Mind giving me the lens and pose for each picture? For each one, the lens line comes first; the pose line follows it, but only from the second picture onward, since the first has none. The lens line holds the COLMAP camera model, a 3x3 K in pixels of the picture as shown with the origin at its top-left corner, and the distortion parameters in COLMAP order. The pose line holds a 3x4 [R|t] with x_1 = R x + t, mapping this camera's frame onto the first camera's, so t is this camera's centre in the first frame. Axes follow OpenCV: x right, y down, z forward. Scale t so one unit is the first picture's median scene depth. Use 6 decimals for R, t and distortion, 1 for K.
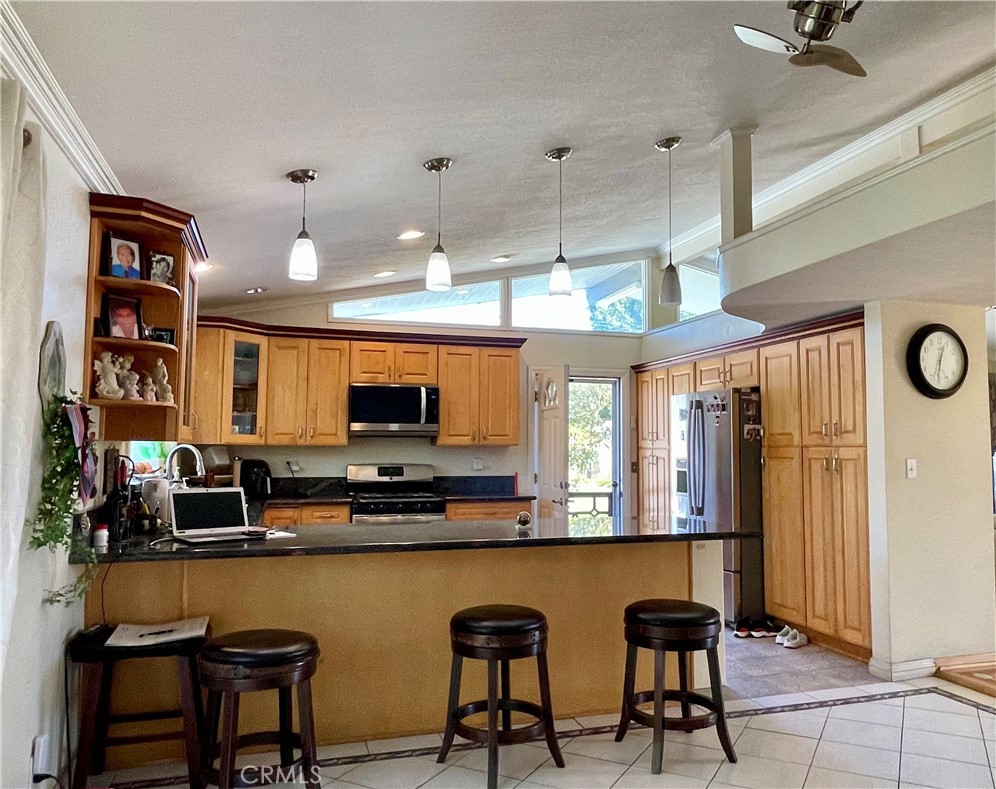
lens RADIAL K [[735.8, 0, 500.6], [0, 735.8, 394.4], [0, 0, 1]] dist [0.000884, -0.000072]
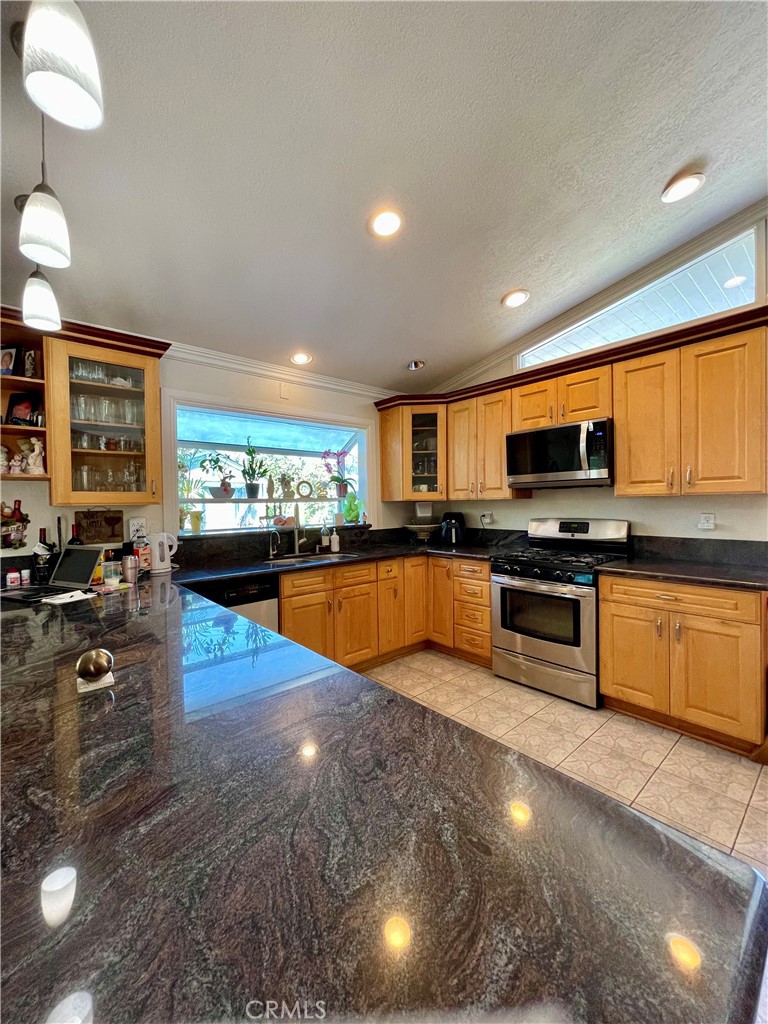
lens RADIAL K [[404.9, 0, 398.0], [0, 404.9, 511.3], [0, 0, 1]] dist [0.000513, 0.000384]
pose [[0.431915, 0.008304, -0.901876, 0.200277], [0.084403, 0.995197, 0.049584, 0.044880], [0.897956, -0.097538, 0.429140, 0.620135]]
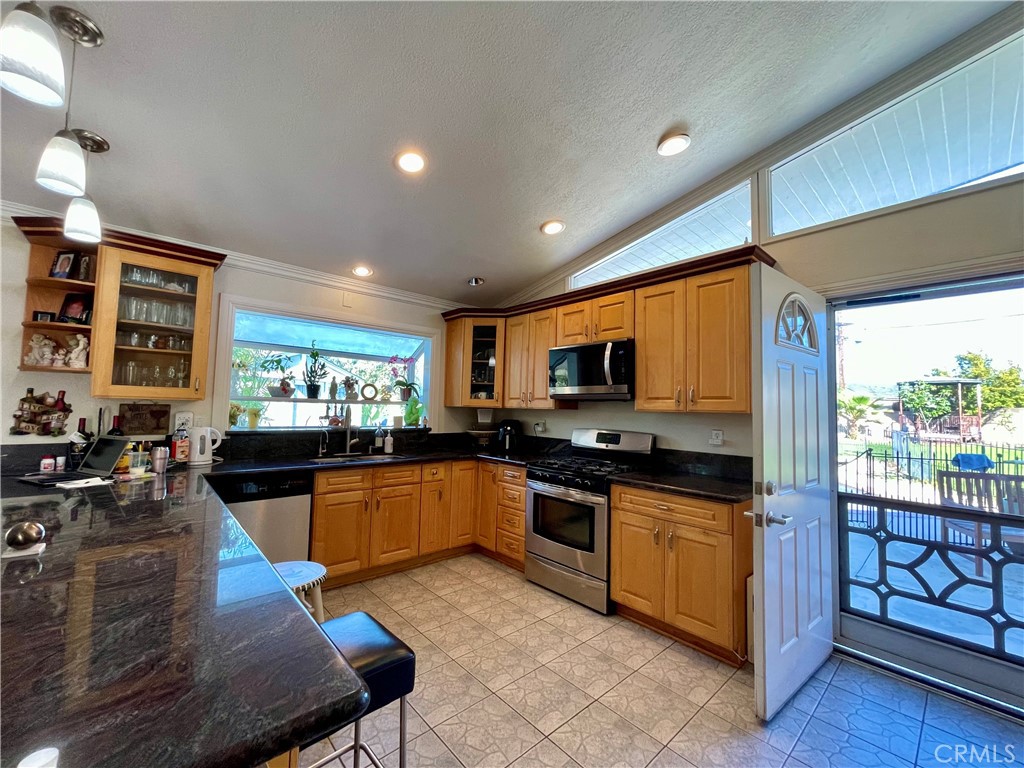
lens RADIAL K [[404.9, 0, 523.3], [0, 404.9, 387.5], [0, 0, 1]] dist [0.000513, 0.000384]
pose [[0.441280, -0.041481, -0.896410, 0.269666], [0.042856, 0.998765, -0.025120, 0.049764], [0.896346, -0.027332, 0.442513, 0.694724]]
